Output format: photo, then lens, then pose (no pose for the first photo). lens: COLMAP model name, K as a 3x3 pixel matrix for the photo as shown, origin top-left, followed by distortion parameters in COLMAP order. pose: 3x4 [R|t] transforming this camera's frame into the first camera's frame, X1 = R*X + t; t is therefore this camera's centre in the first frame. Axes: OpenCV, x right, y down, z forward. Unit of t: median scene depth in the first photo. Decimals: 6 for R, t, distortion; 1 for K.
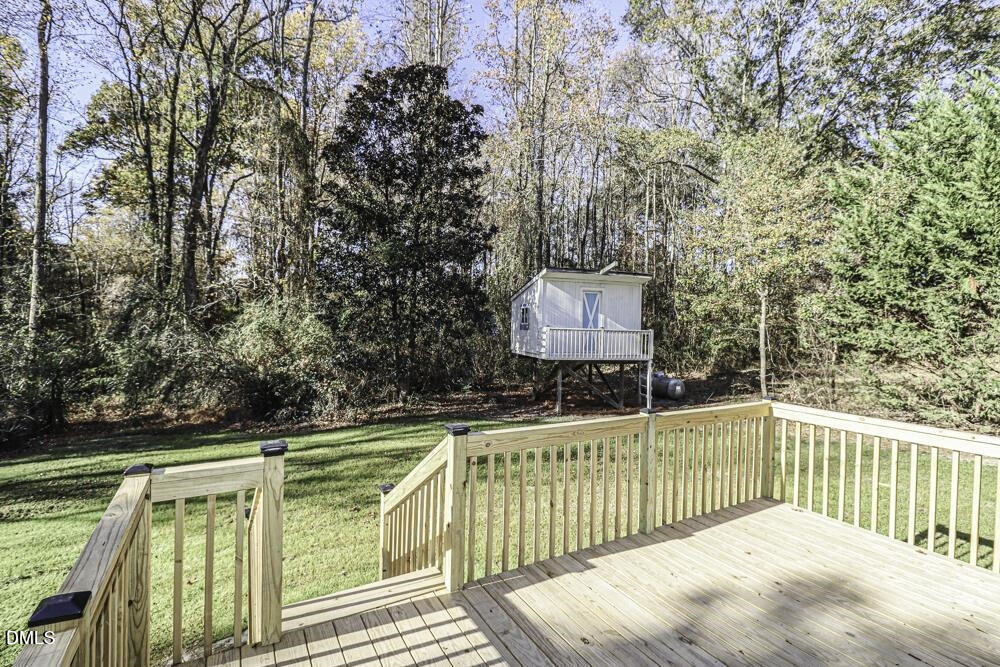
lens RADIAL K [[462.4, 0, 500.0], [0, 462.4, 333.5], [0, 0, 1]] dist [-0.000864, -0.000102]
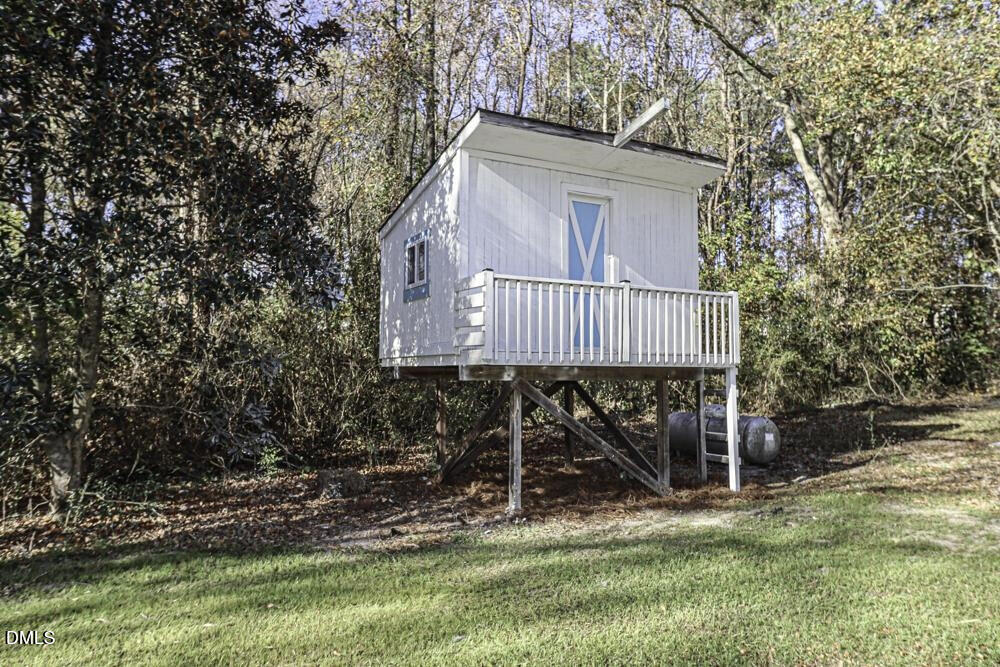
lens RADIAL K [[645.7, 0, 500.0], [0, 645.7, 333.5], [0, 0, 1]] dist [0.003544, 0.000659]
pose [[0.976664, -0.002906, 0.214755, 0.005508], [0.020712, 0.996522, -0.080711, 0.067102], [-0.213774, 0.083276, 0.973327, 0.474819]]
